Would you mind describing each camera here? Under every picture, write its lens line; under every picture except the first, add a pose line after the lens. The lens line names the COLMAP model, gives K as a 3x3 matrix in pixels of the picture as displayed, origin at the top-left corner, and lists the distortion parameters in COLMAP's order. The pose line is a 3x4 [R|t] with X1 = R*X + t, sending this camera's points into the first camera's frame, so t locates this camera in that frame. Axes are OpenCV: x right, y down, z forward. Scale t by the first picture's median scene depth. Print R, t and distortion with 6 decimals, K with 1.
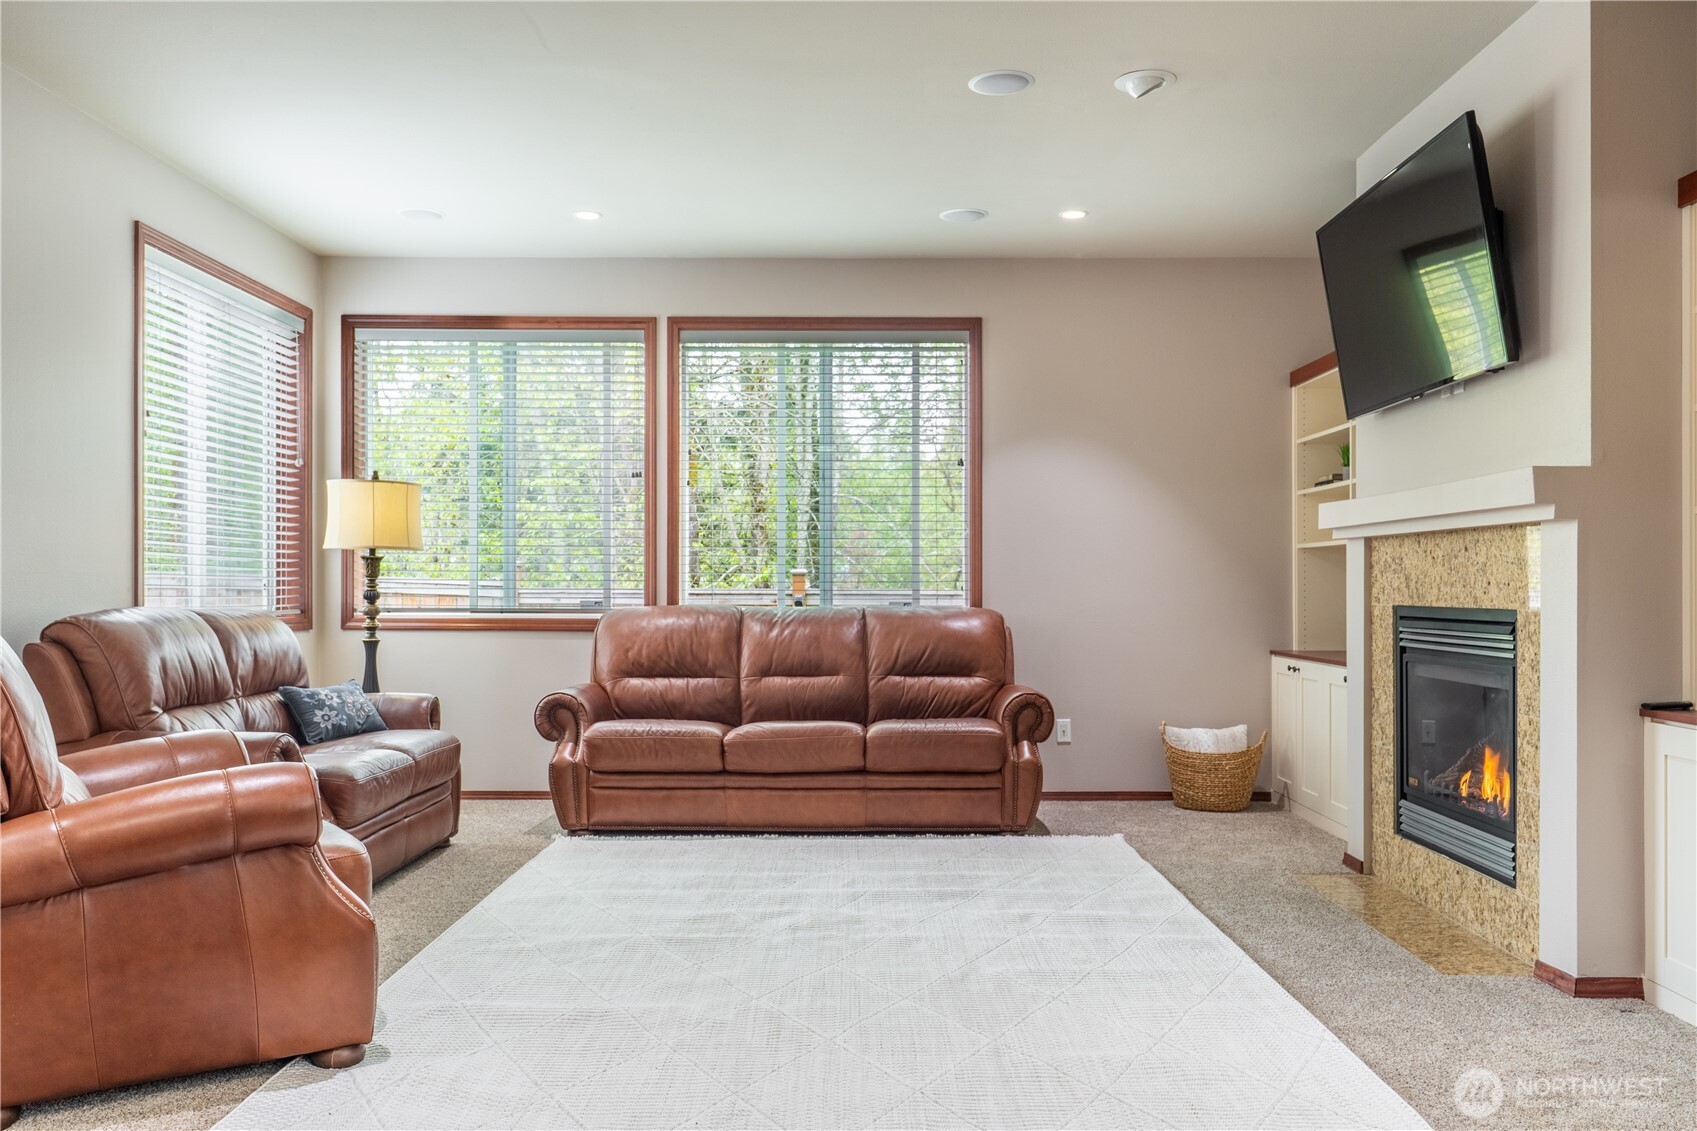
lens RADIAL K [[1338.0, 0, 865.6], [0, 1338.0, 583.5], [0, 0, 1]] dist [0.003503, 0.010808]
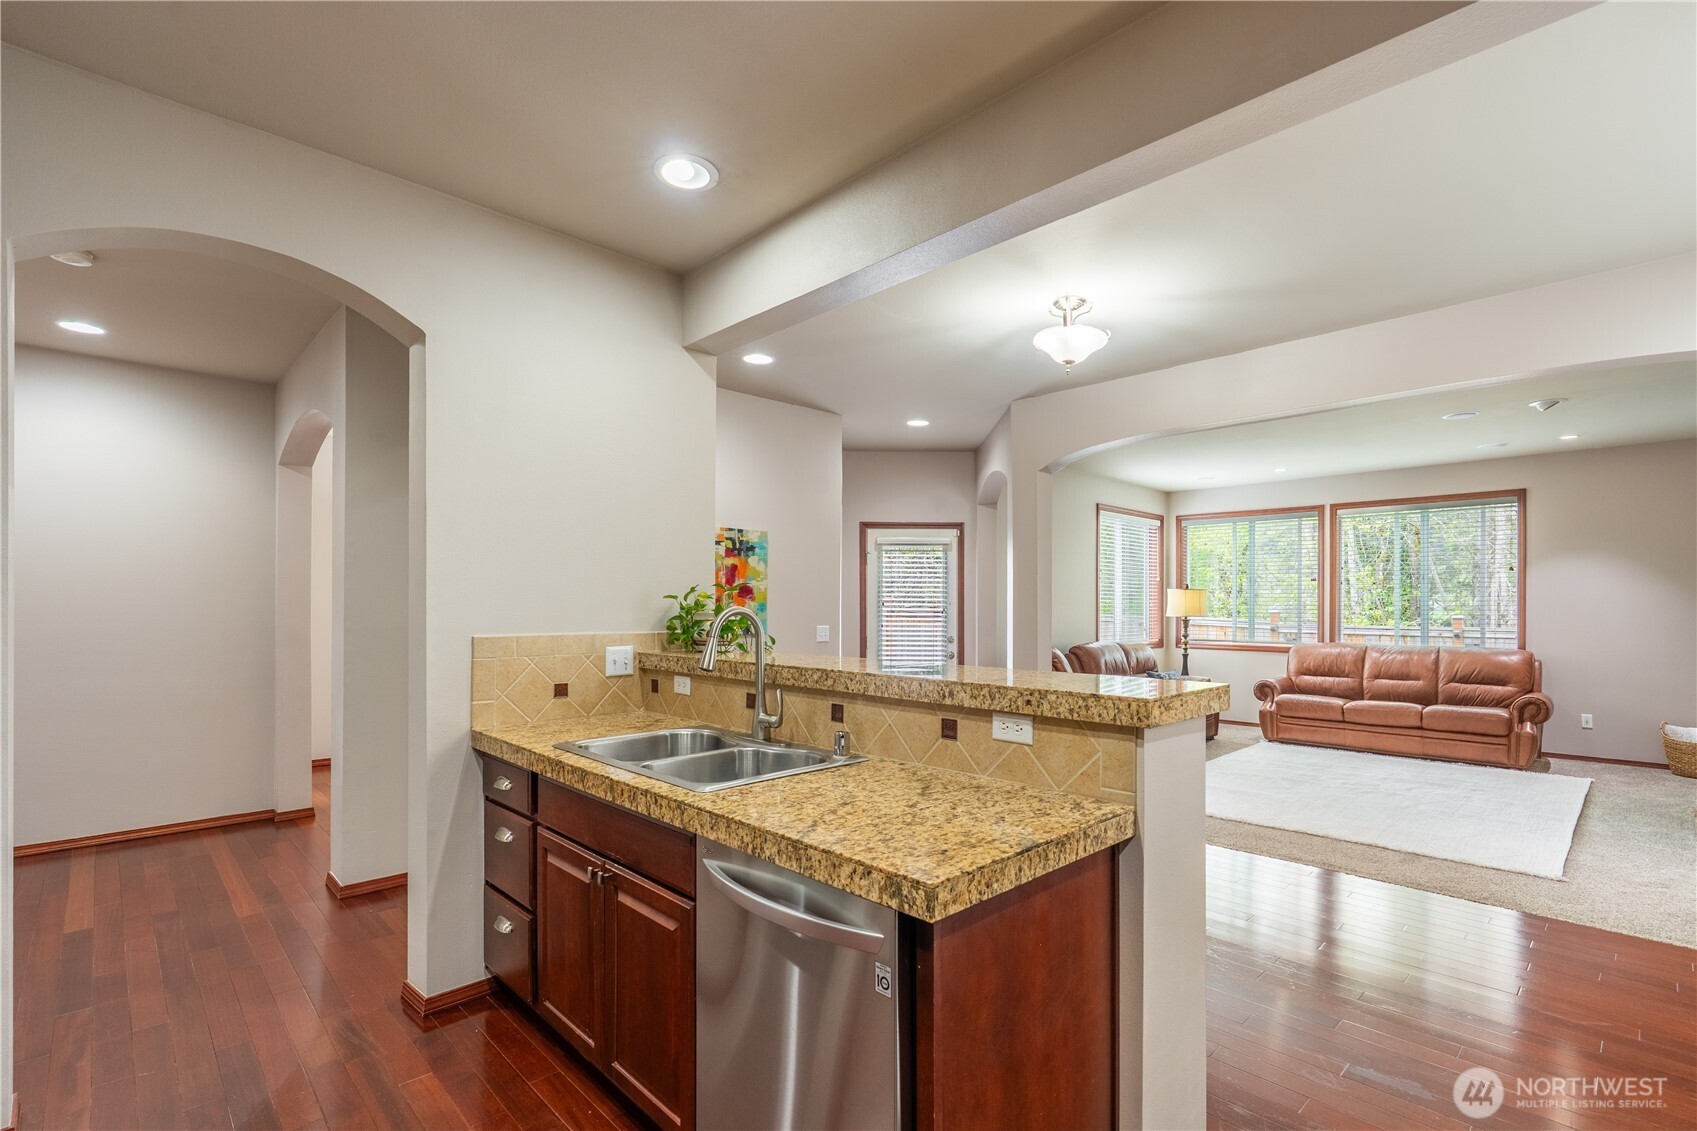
lens RADIAL K [[776.3, 0, 849.8], [0, 776.3, 606.8], [0, 0, 1]] dist [-0.008440, 0.000932]
pose [[0.688260, -0.001030, -0.725464, 0.237297], [0.003098, 0.999994, 0.001520, -0.047549], [0.725458, -0.003294, 0.688259, -0.422613]]
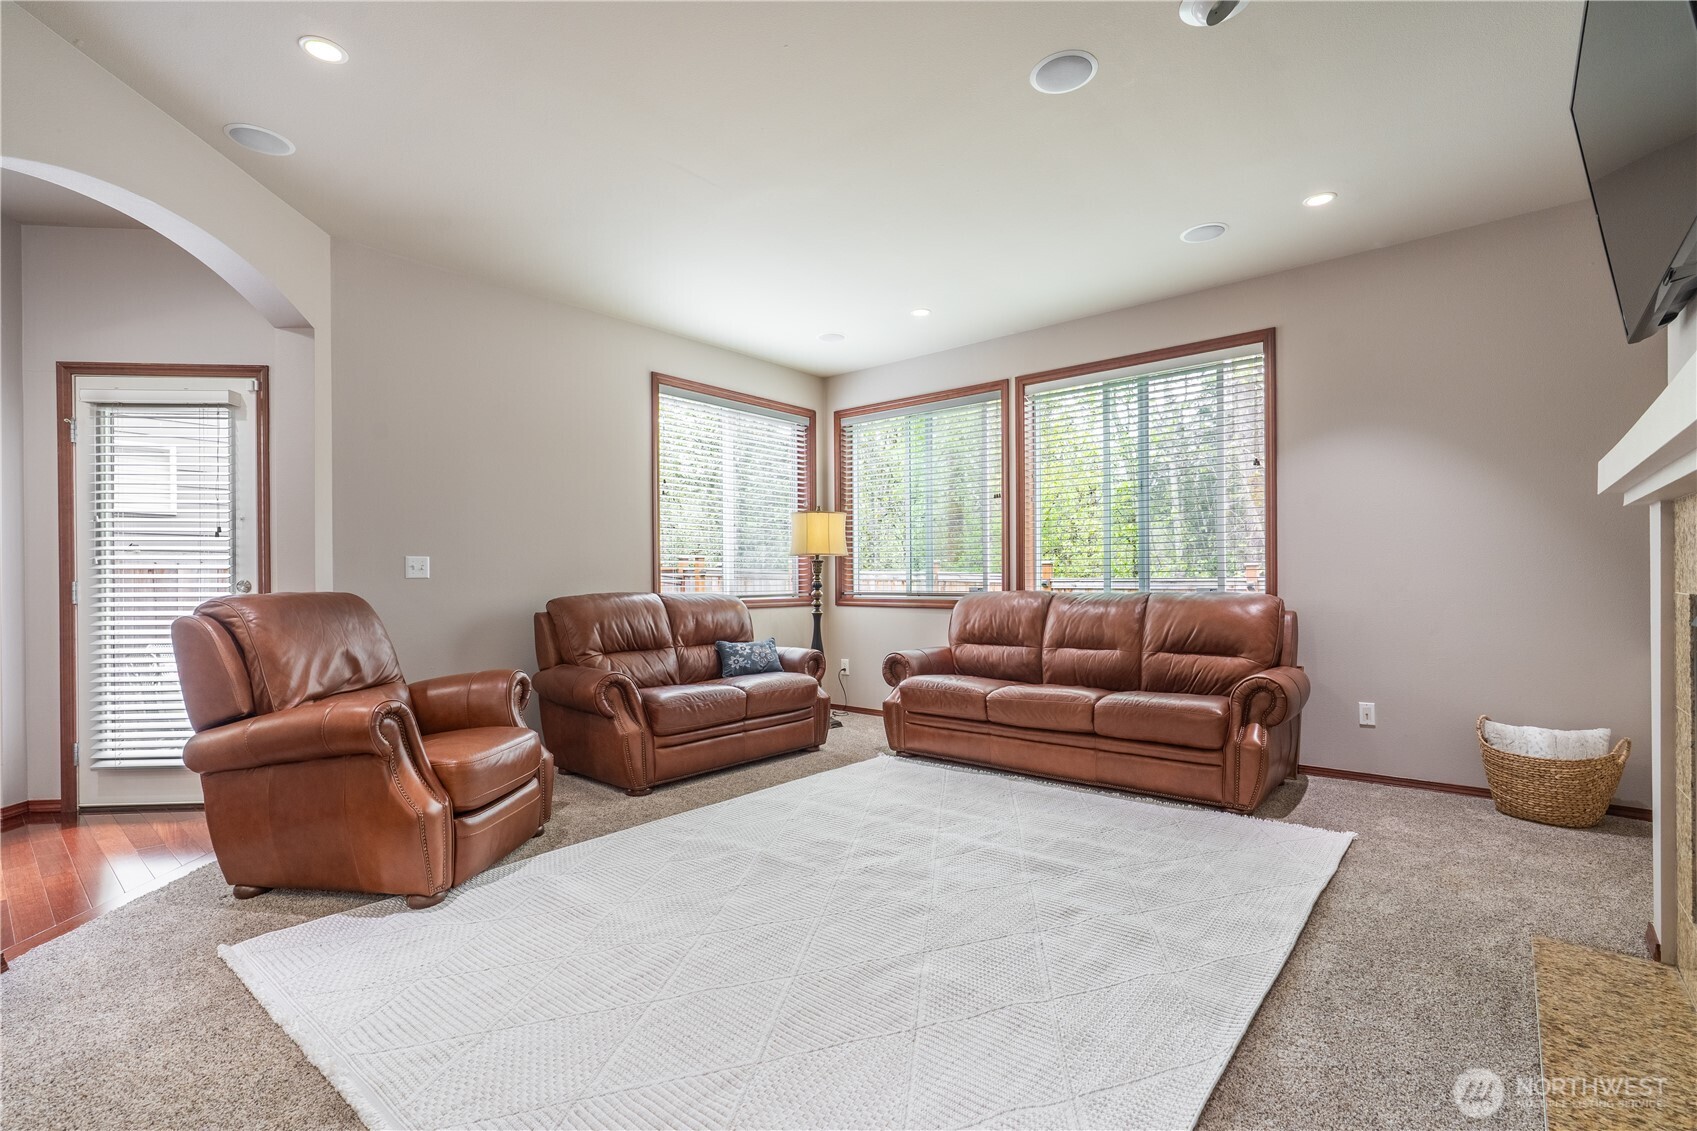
lens RADIAL K [[776.3, 0, 842.1], [0, 776.3, 583.1], [0, 0, 1]] dist [-0.008440, 0.000932]
pose [[0.759752, -0.004788, -0.650195, 0.251659], [0.011682, 0.999912, 0.006288, 0.001635], [0.650108, -0.012373, 0.759741, 0.320834]]
